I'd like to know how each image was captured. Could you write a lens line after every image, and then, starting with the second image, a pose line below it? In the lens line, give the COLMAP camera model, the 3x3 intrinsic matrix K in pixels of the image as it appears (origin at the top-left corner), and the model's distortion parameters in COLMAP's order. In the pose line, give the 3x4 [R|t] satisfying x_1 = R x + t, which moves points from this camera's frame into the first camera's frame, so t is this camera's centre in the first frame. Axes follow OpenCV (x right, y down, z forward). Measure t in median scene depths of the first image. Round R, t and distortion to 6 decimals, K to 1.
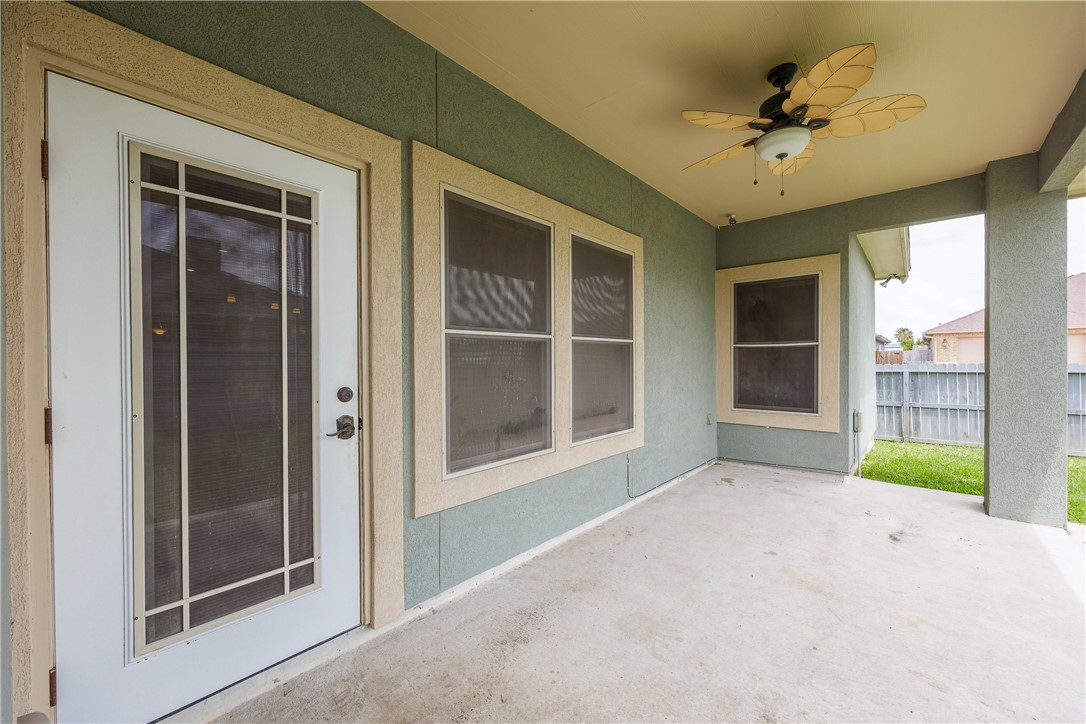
lens RADIAL K [[433.1, 0, 543.0], [0, 433.1, 362.0], [0, 0, 1]] dist [-0.002013, -0.000105]
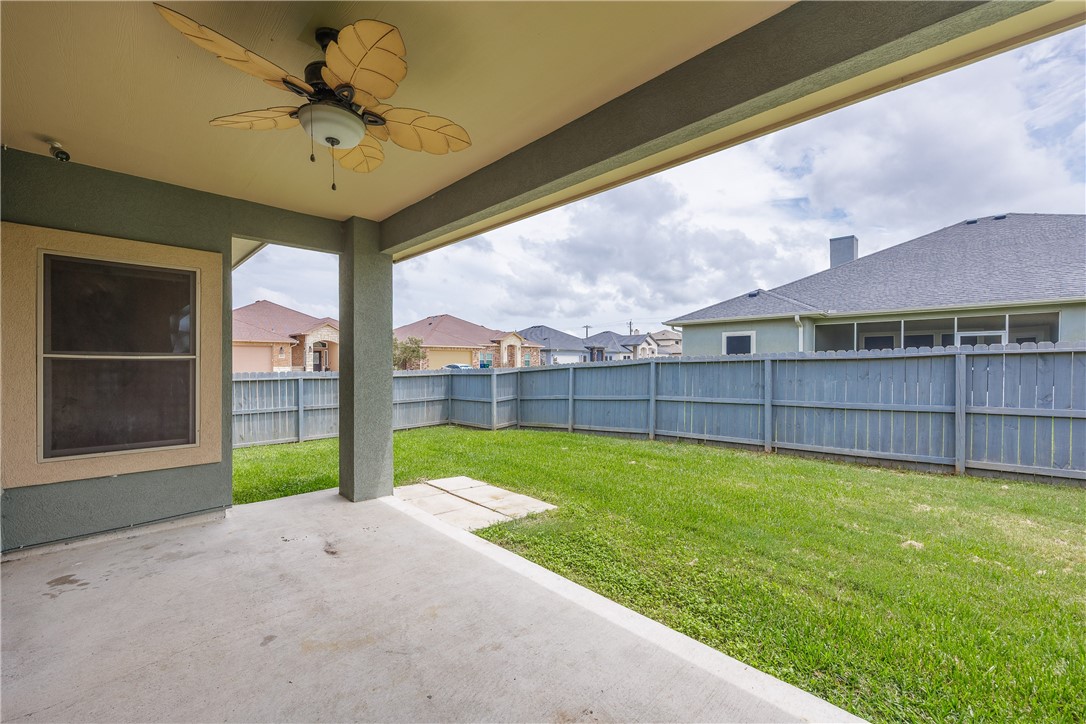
lens RADIAL K [[433.1, 0, 543.0], [0, 433.1, 362.0], [0, 0, 1]] dist [-0.002013, -0.000105]
pose [[0.070167, 0.008160, 0.997502, -0.143979], [-0.000538, 0.999967, -0.008142, -0.030268], [-0.997535, 0.000034, 0.070169, 0.324799]]
